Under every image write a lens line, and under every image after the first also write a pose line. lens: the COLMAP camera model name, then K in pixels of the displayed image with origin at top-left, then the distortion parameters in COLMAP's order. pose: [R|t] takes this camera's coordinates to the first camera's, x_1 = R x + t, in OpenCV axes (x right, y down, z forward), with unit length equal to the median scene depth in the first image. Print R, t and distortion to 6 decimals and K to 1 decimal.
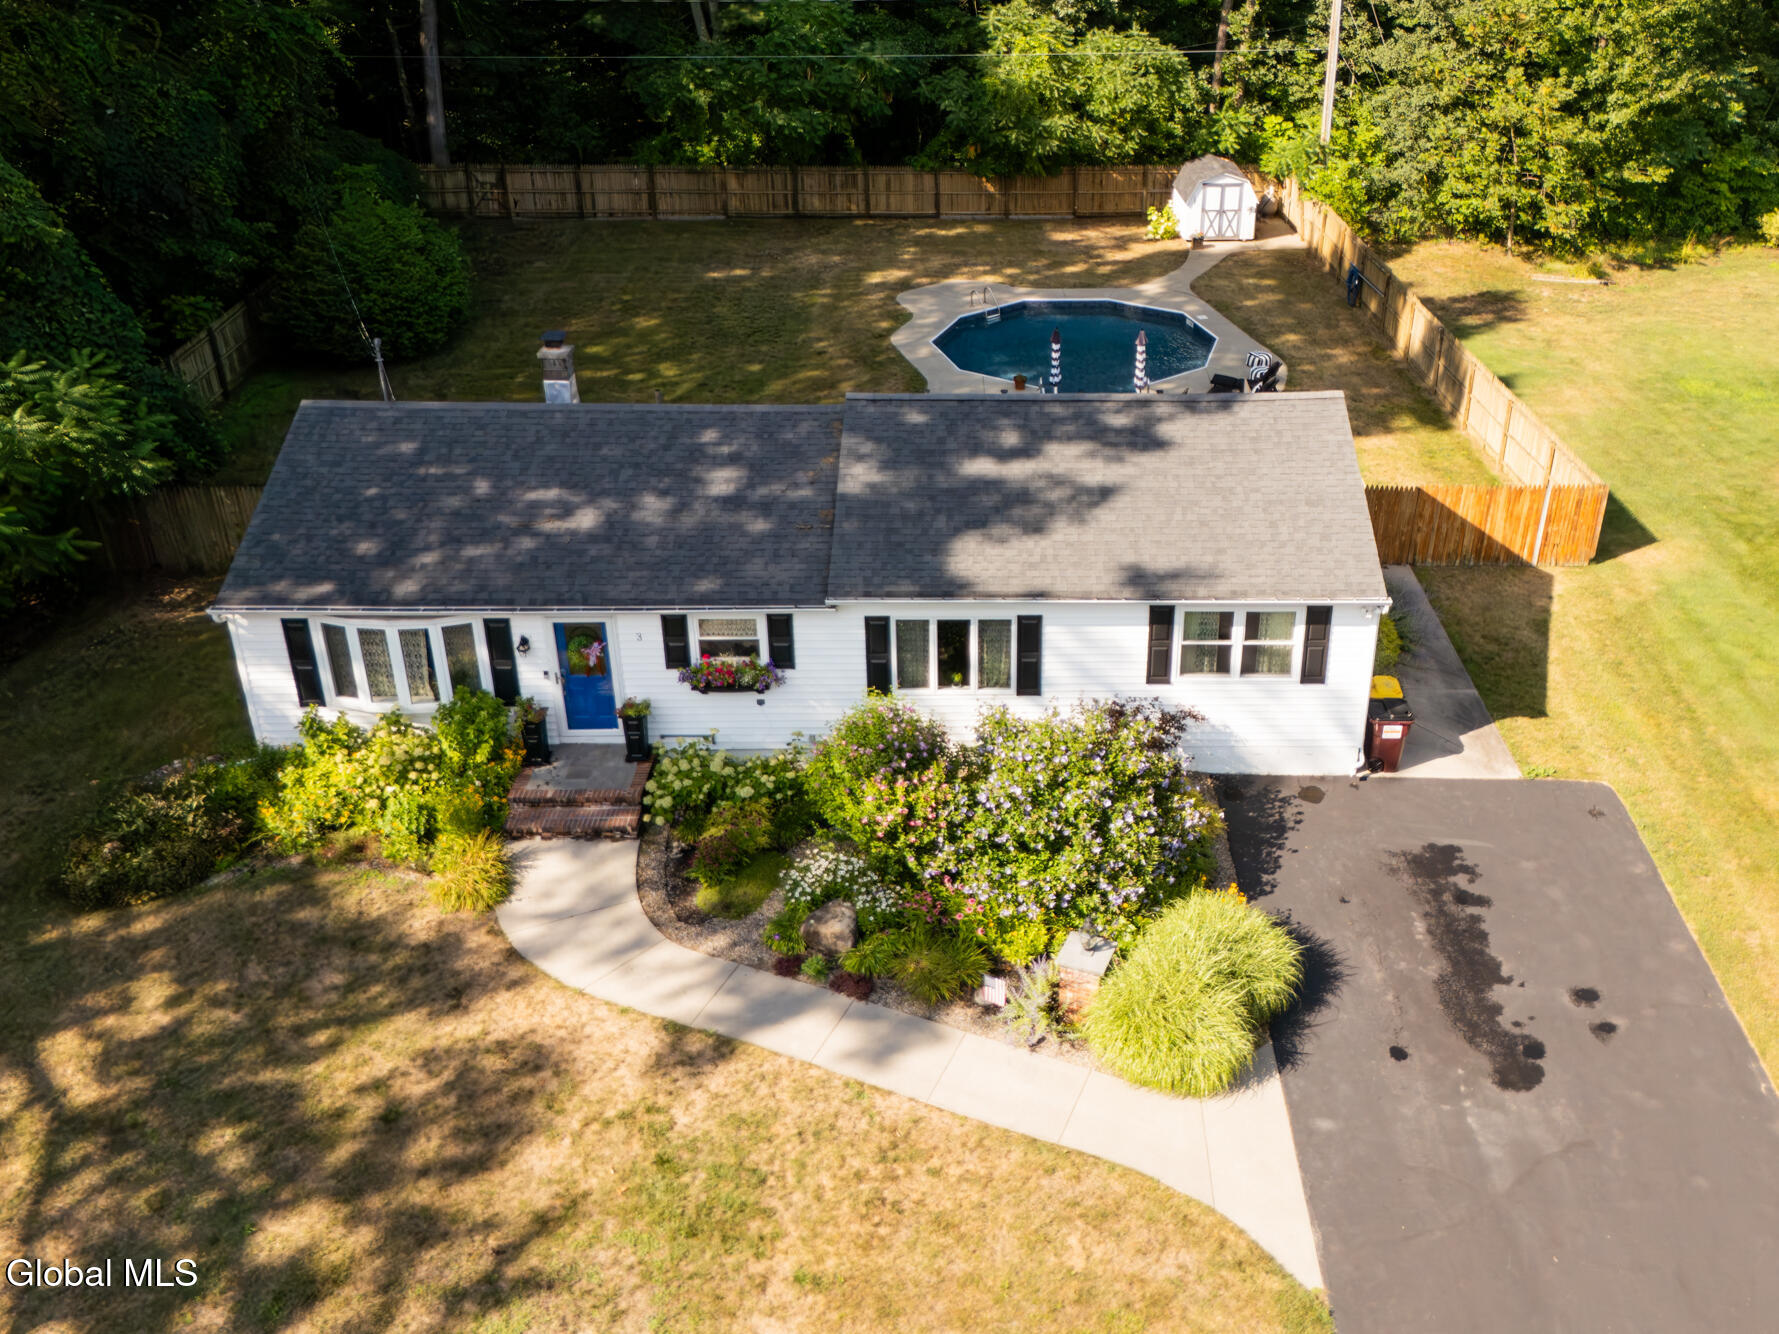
lens RADIAL K [[1561.1, 0, 1032.9], [0, 1561.1, 569.5], [0, 0, 1]] dist [0.083765, -0.082037]
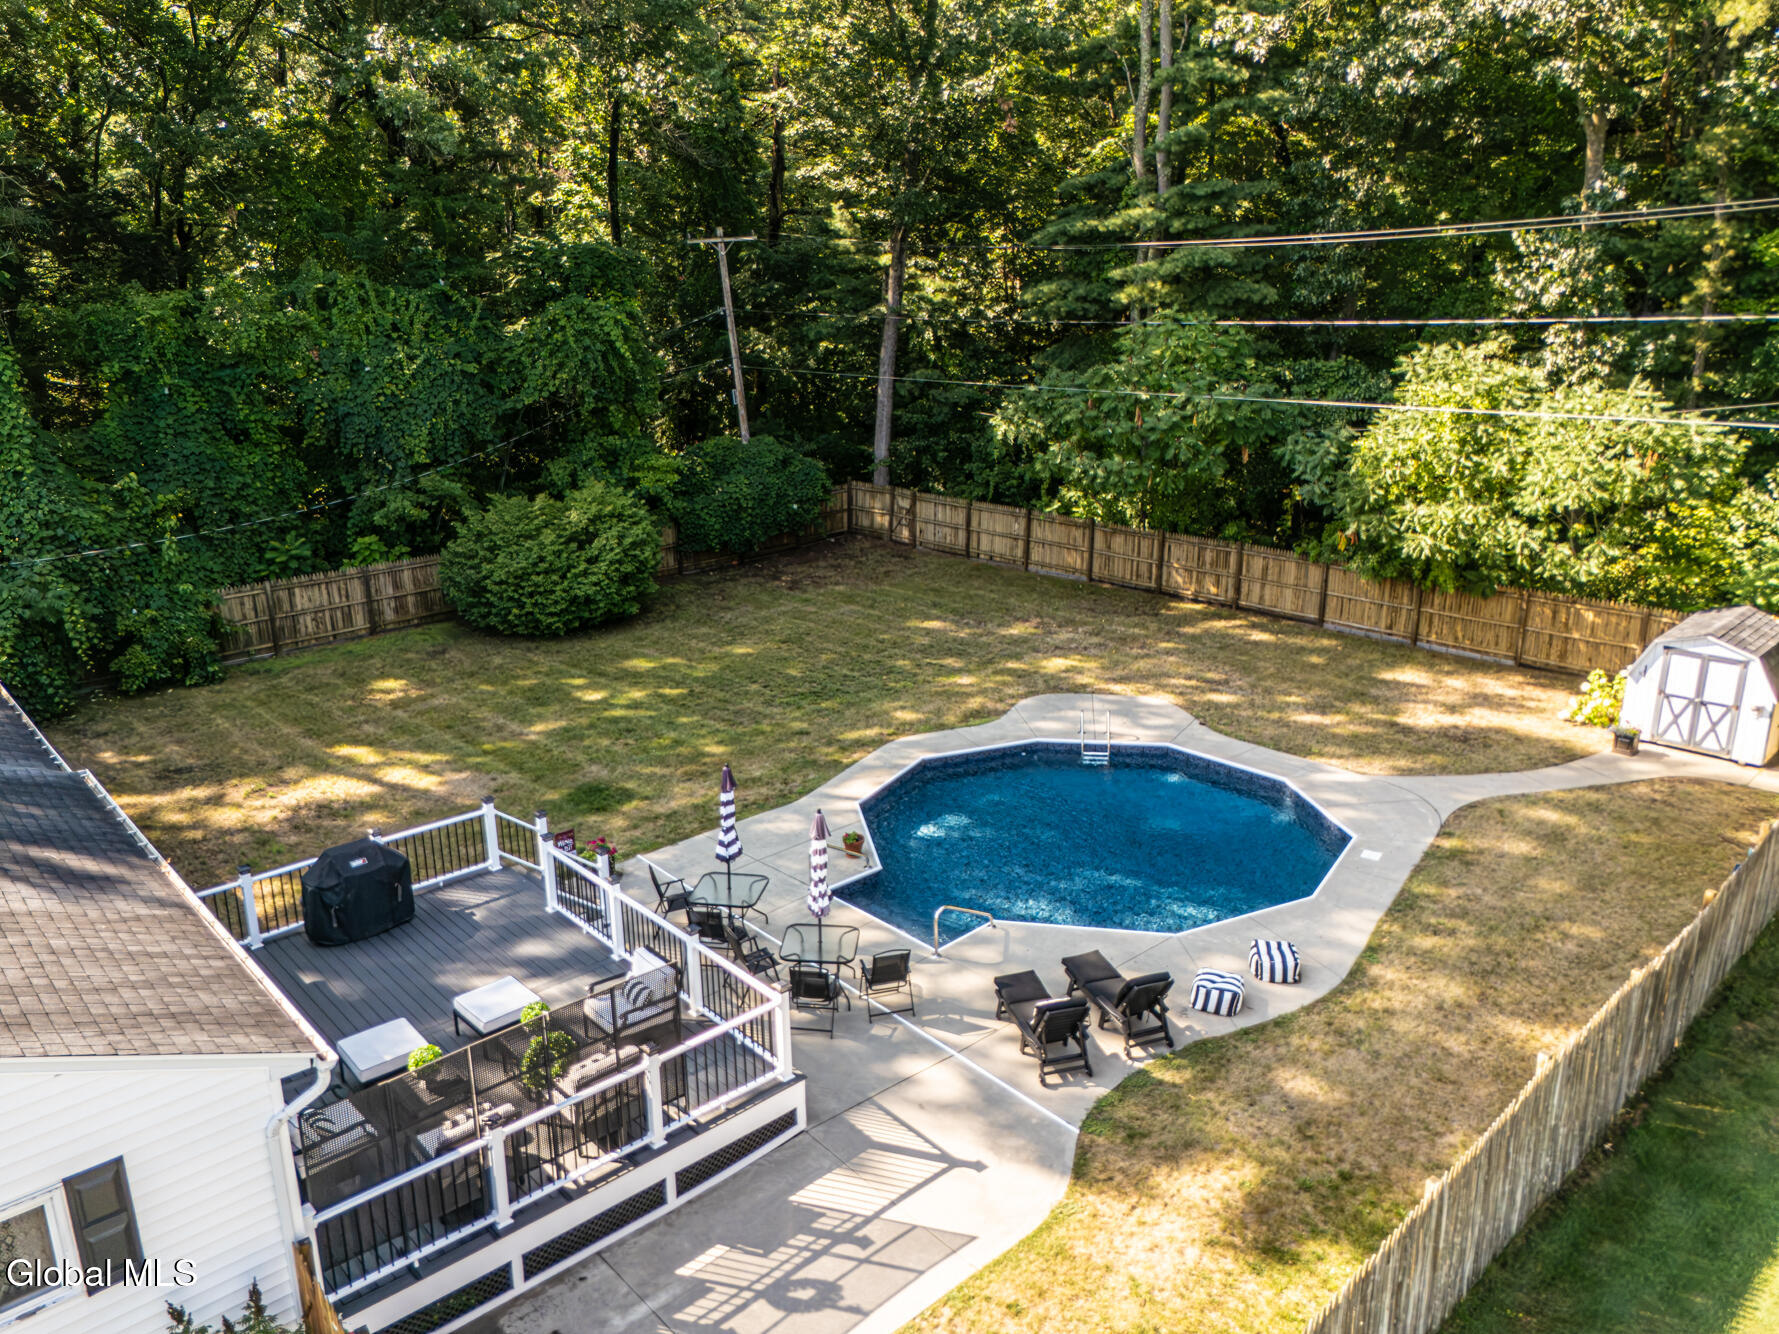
lens RADIAL K [[1313.6, 0, 895.9], [0, 1313.6, 670.3], [0, 0, 1]] dist [0.070654, -0.050998]
pose [[0.646079, 0.210024, -0.733806, 0.641813], [-0.327381, 0.944724, -0.017852, -0.314020], [0.689495, 0.251768, 0.679124, 1.098967]]
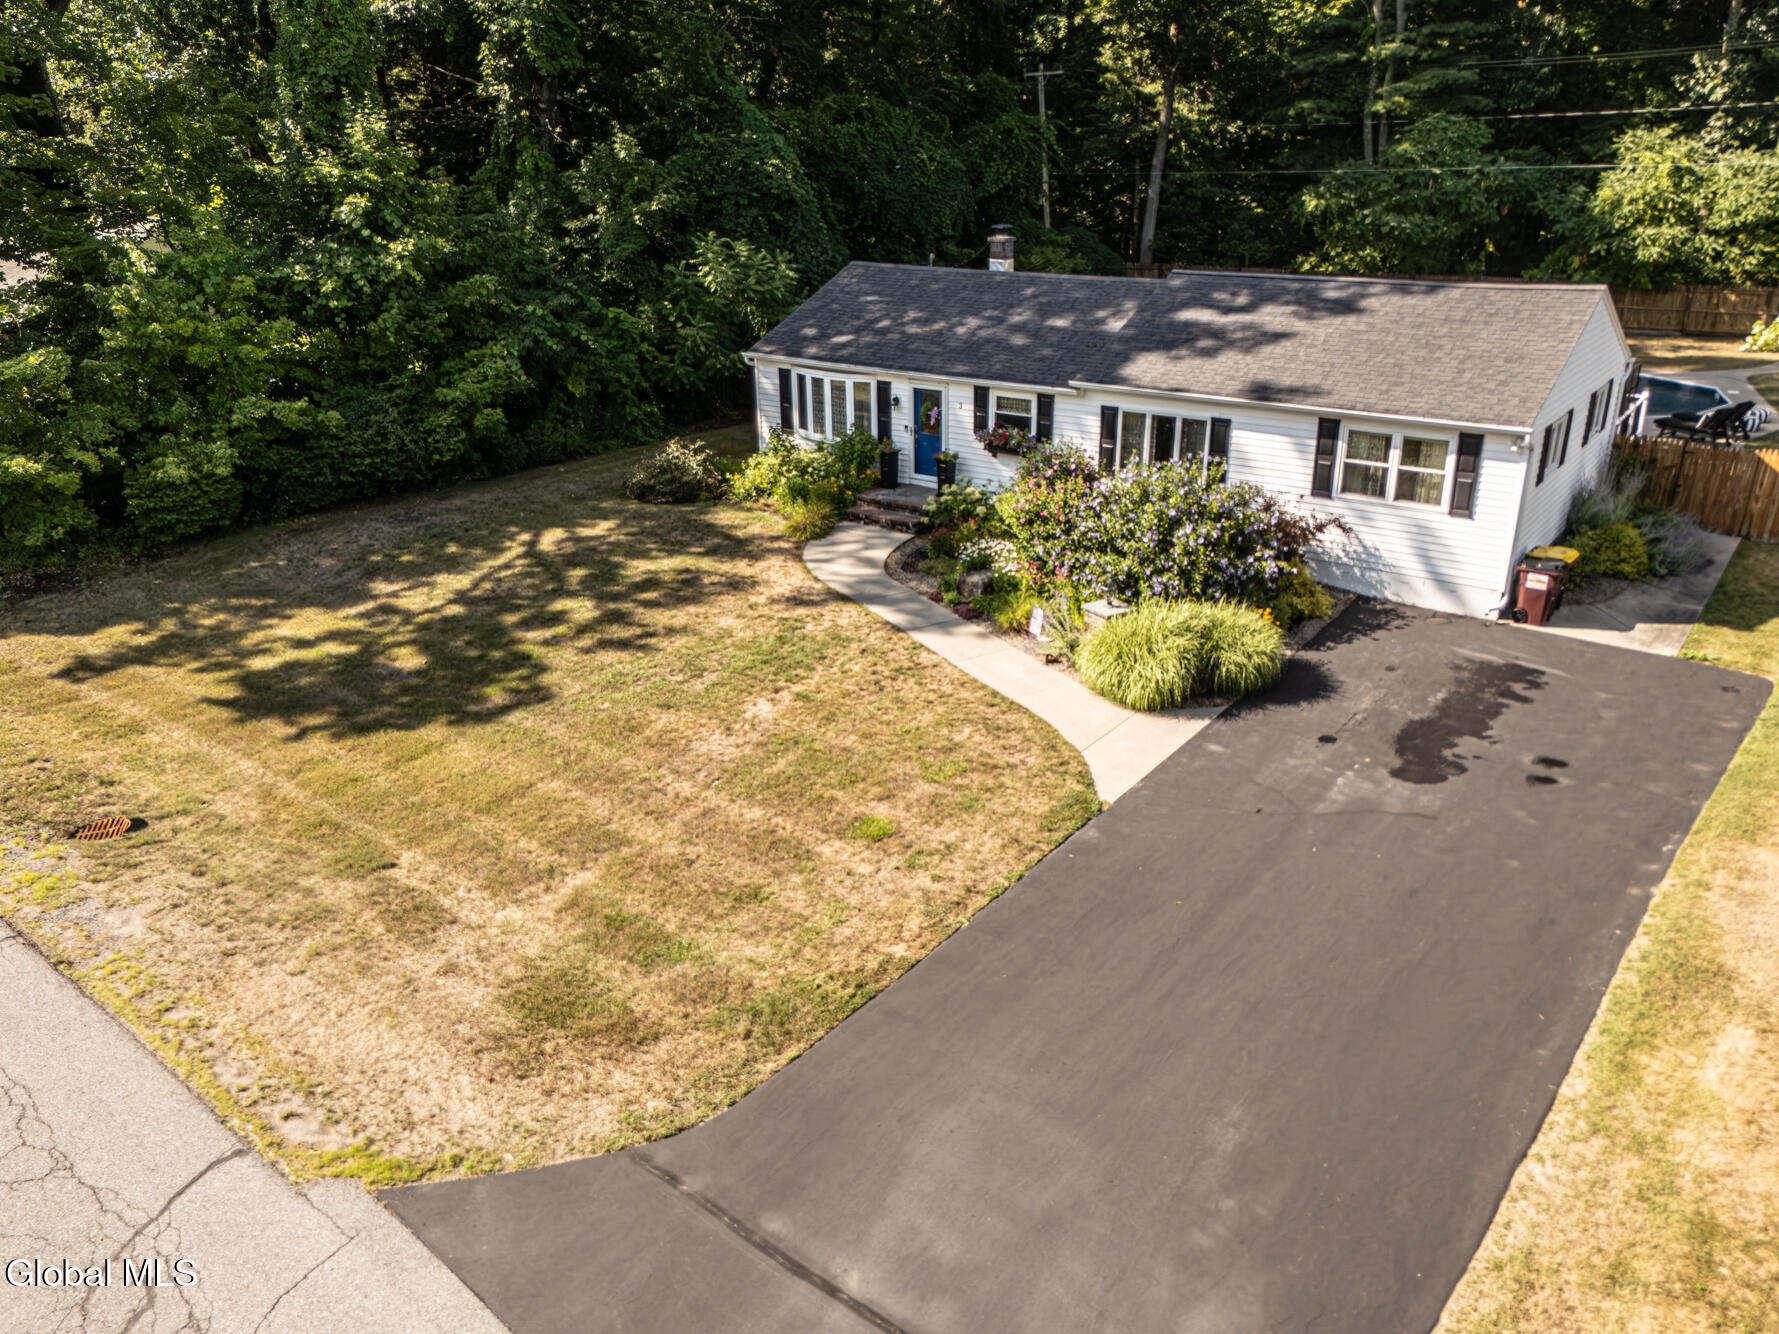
lens RADIAL K [[1309.1, 0, 898.4], [0, 1309.1, 669.1], [0, 0, 1]] dist [0.081786, -0.067606]
pose [[0.783141, 0.213906, -0.583895, 0.450768], [-0.255702, 0.966691, 0.011184, 0.274542], [0.566839, 0.140545, 0.811752, 0.037997]]
